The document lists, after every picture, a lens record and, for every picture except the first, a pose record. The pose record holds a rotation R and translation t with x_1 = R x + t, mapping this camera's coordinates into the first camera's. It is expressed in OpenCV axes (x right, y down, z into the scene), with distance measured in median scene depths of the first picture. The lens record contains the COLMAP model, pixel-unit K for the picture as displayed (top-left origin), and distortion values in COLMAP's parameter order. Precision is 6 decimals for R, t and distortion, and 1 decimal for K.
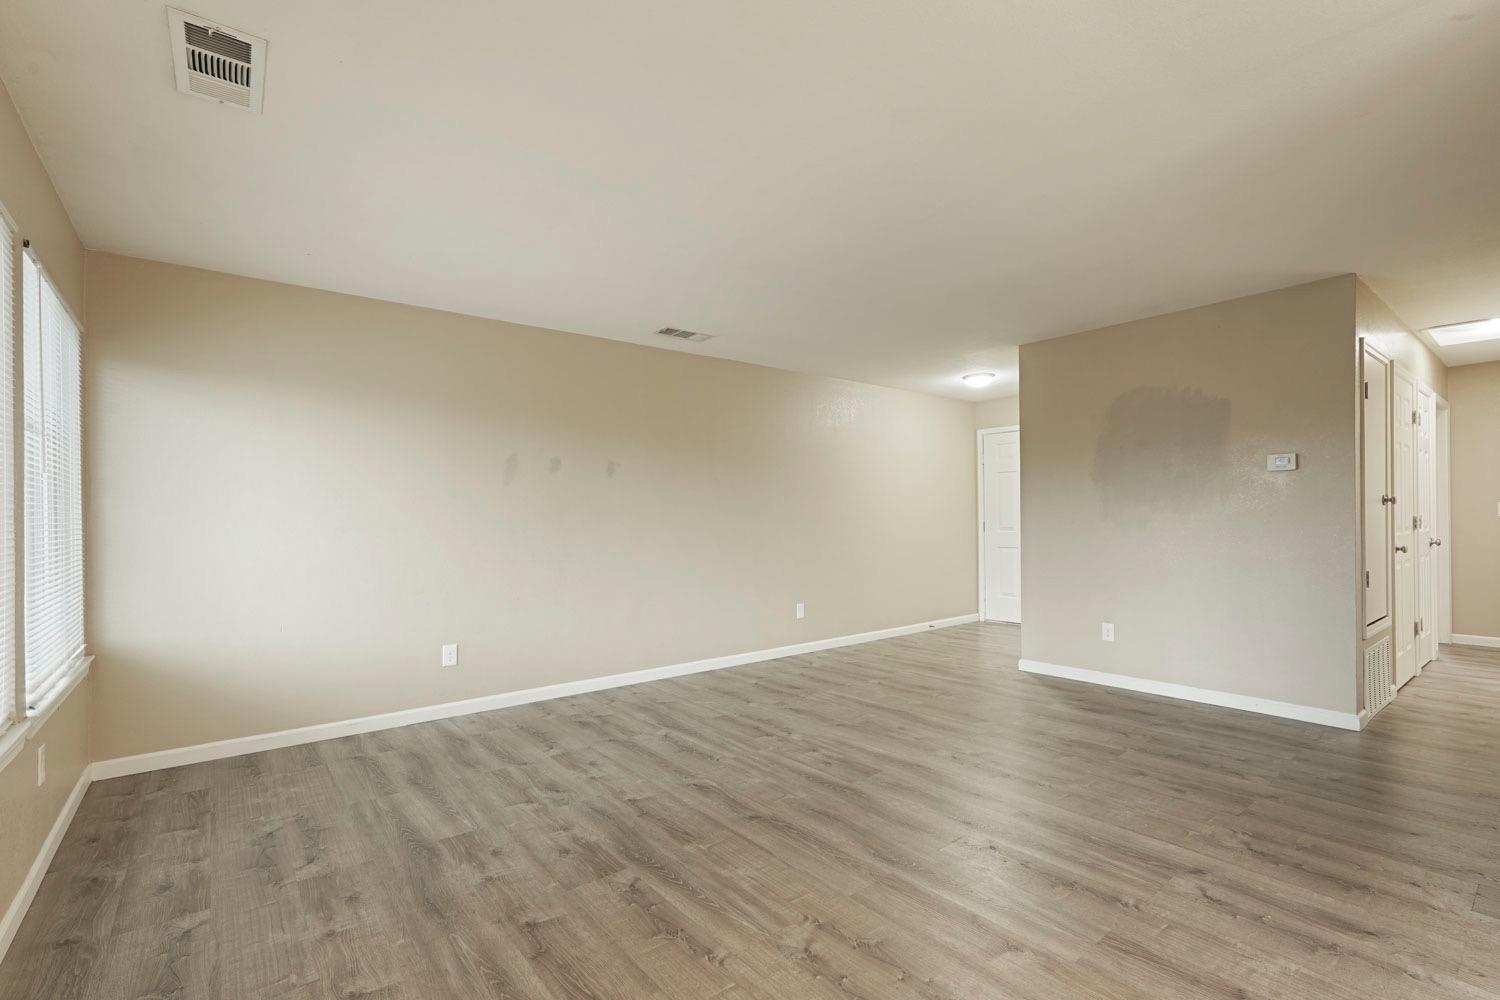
lens RADIAL K [[663.8, 0, 750.0], [0, 663.8, 500.0], [0, 0, 1]] dist [-0.020631, 0.009395]
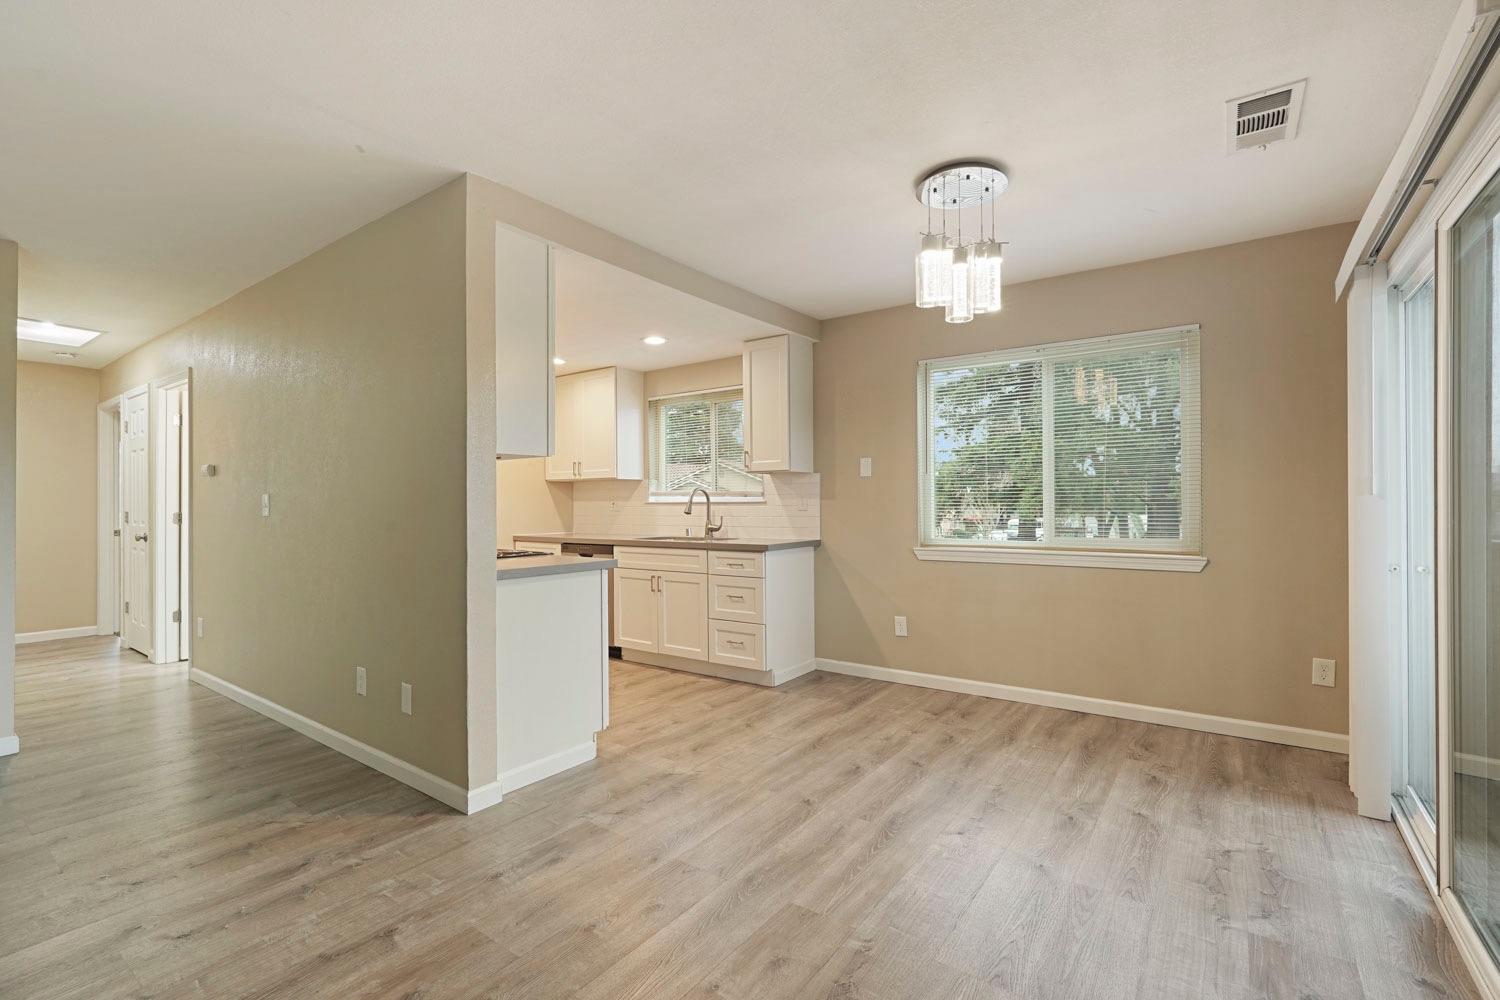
lens RADIAL K [[673.7, 0, 753.7], [0, 673.7, 495.4], [0, 0, 1]] dist [-0.004549, 0.000407]
pose [[-0.269035, 0.030495, 0.962648, -0.248065], [-0.020936, 0.999077, -0.037500, 0.014580], [-0.962903, -0.030243, -0.268148, 0.310664]]
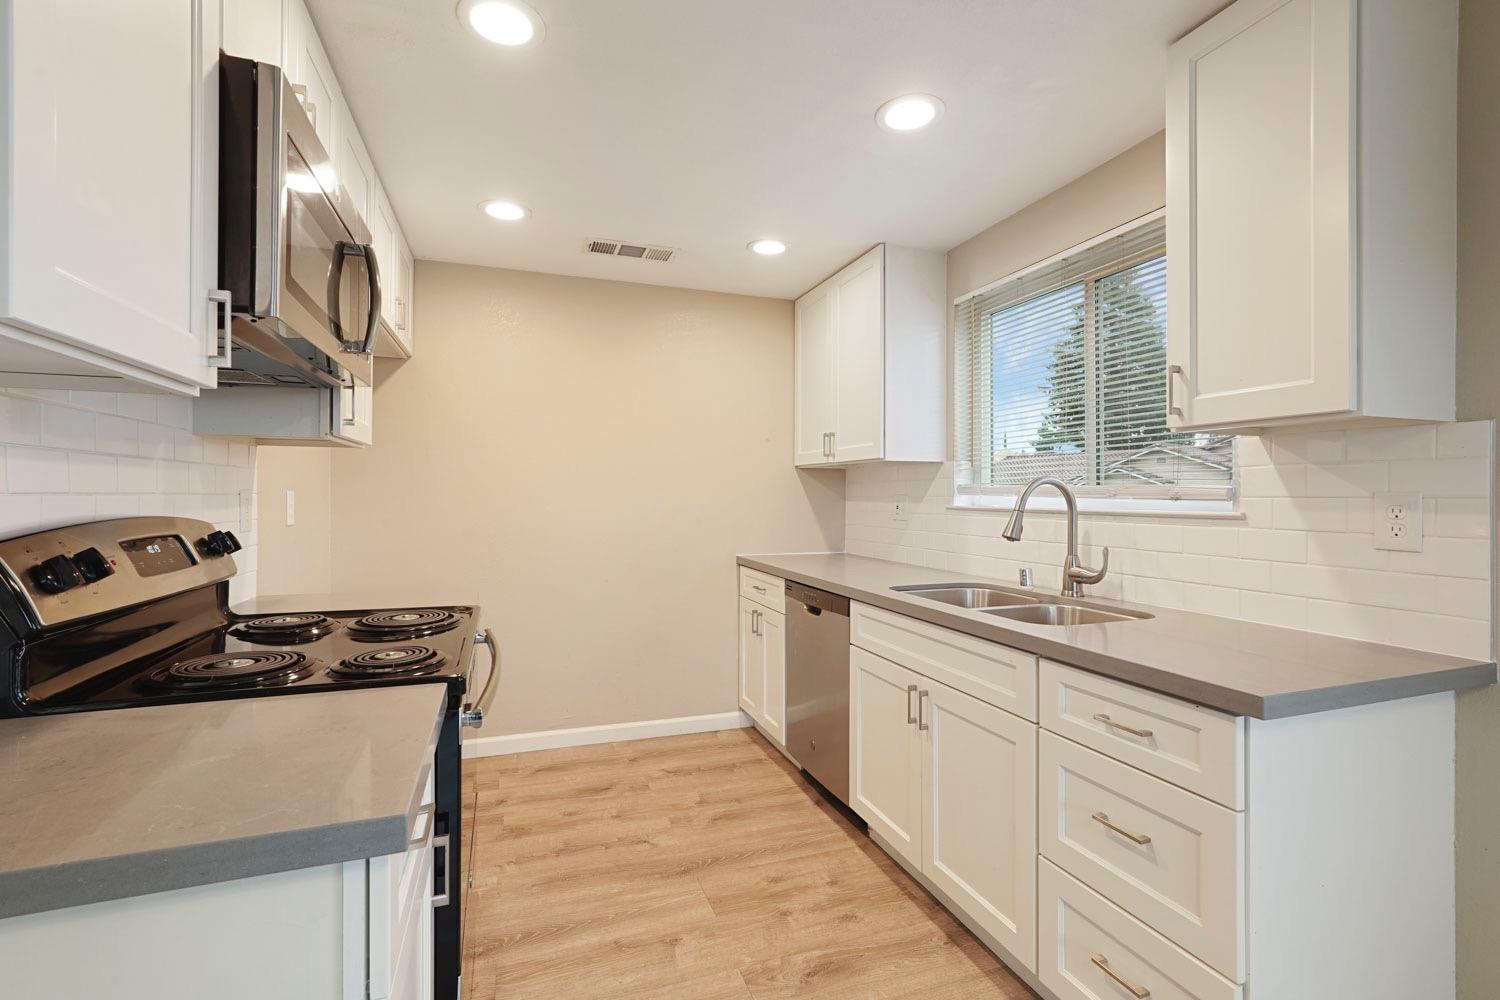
lens RADIAL K [[673.7, 0, 753.7], [0, 673.7, 495.4], [0, 0, 1]] dist [-0.004549, 0.000407]
pose [[0.320512, 0.017002, 0.947092, 0.557907], [-0.039509, 0.999209, -0.004568, -0.025367], [-0.946420, -0.035954, 0.320930, 0.079671]]
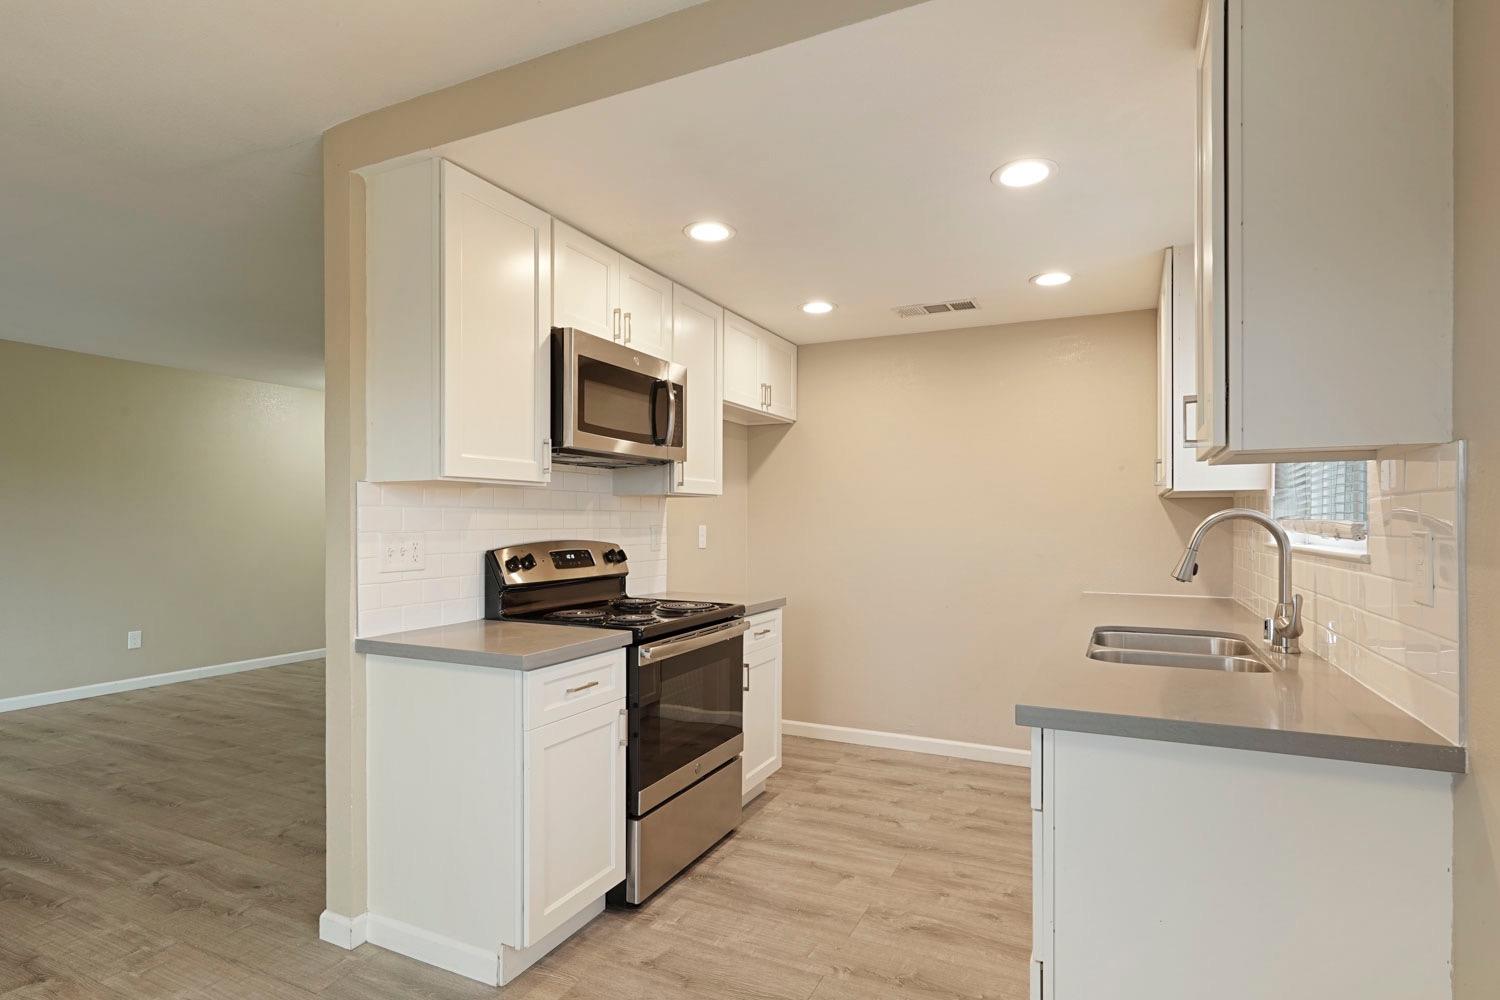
lens RADIAL K [[749.1, 0, 746.6], [0, 749.1, 520.5], [0, 0, 1]] dist [0.000250, 0.000173]
pose [[0.896626, 0.019249, 0.442371, 0.614263], [-0.030481, 0.999368, 0.018294, -0.047067], [-0.441739, -0.029887, 0.896646, -0.356811]]
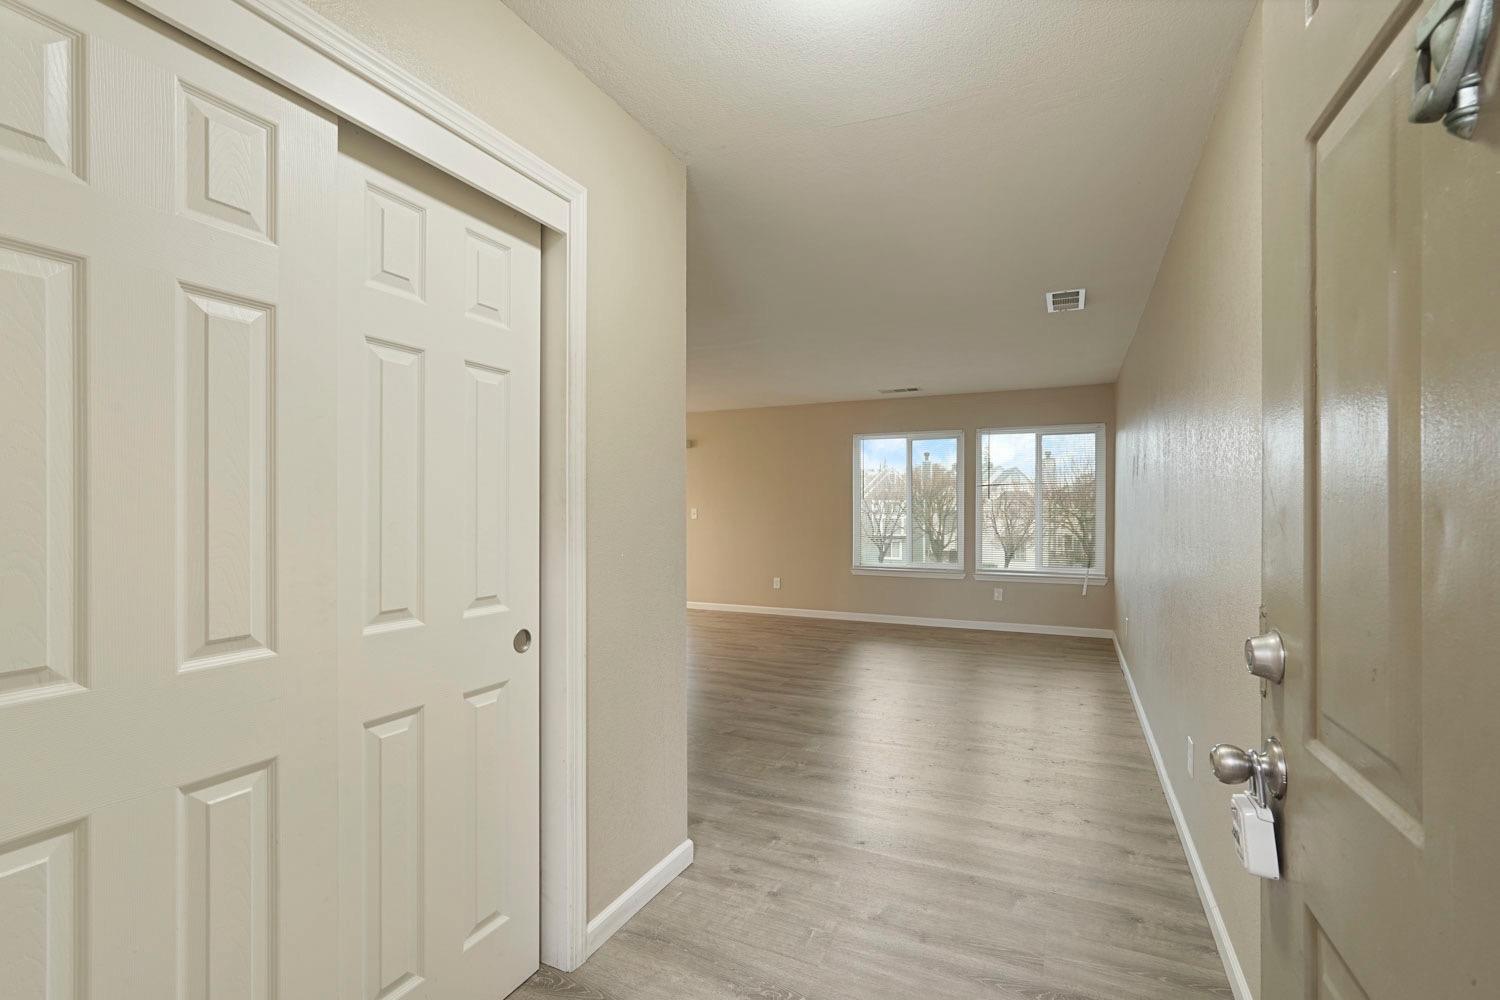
lens RADIAL K [[677.8, 0, 753.8], [0, 677.8, 508.5], [0, 0, 1]] dist [-0.017444, 0.009282]
pose [[-0.892419, 0.017861, -0.450854, 0.868794], [0.029568, 0.999383, -0.018934, 0.027116], [0.450238, -0.030228, -0.892397, 2.179150]]
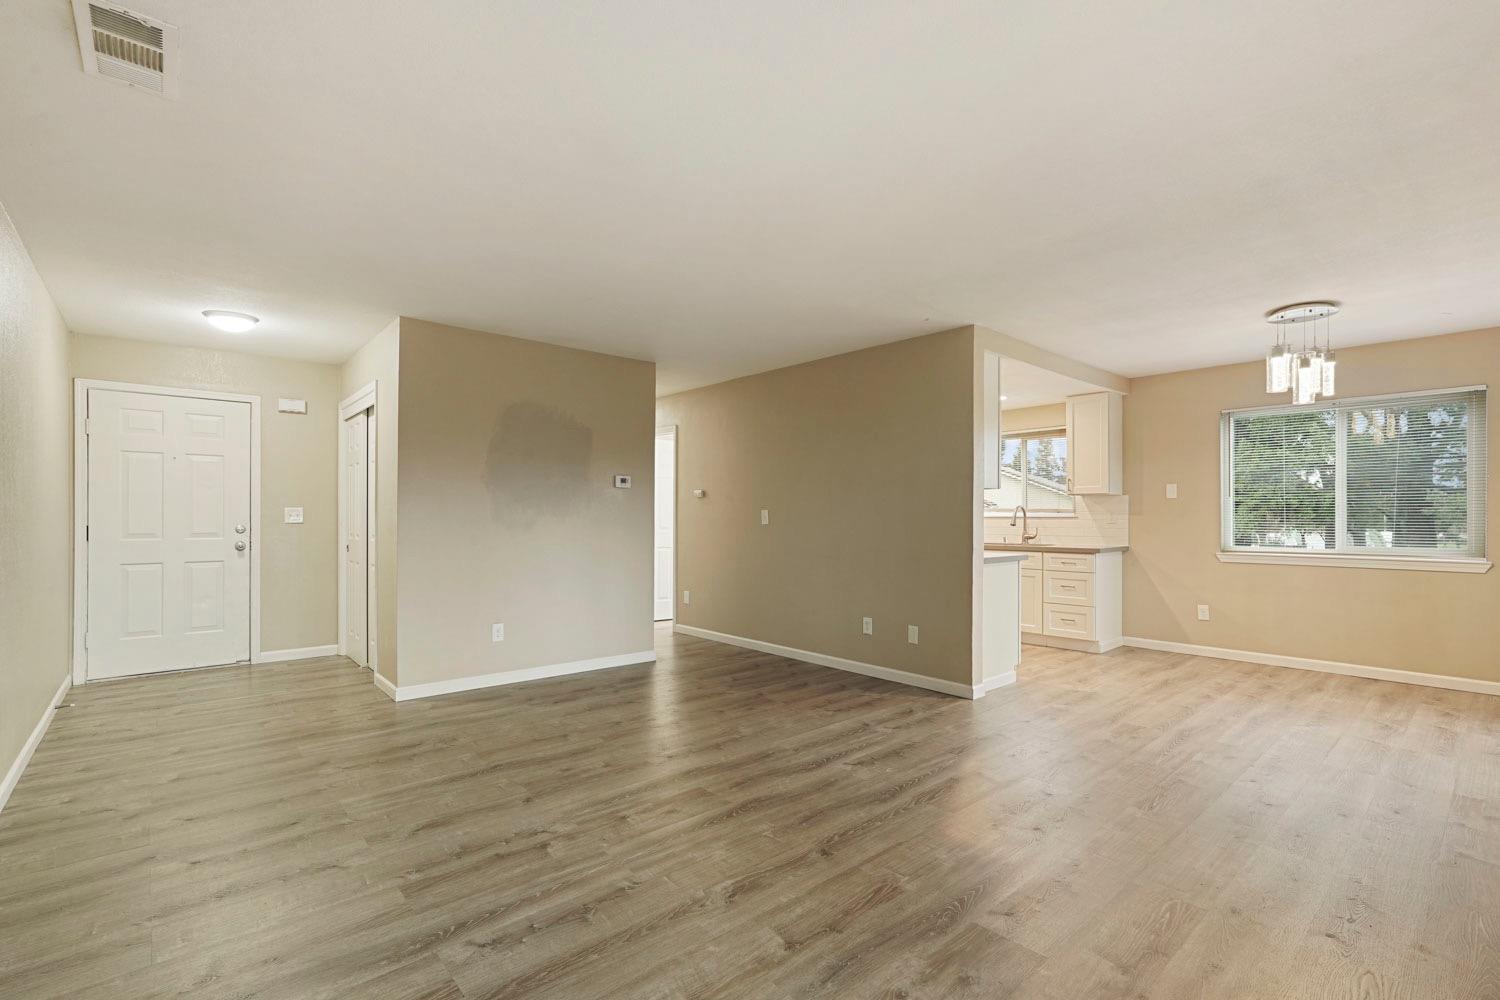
lens RADIAL K [[677.8, 0, 753.8], [0, 677.8, 508.5], [0, 0, 1]] dist [-0.017444, 0.009282]
pose [[-0.049084, 0.027775, 0.998408, -0.709972], [-0.032261, 0.999048, -0.029379, 0.035229], [-0.998273, -0.033652, -0.048142, 0.898104]]
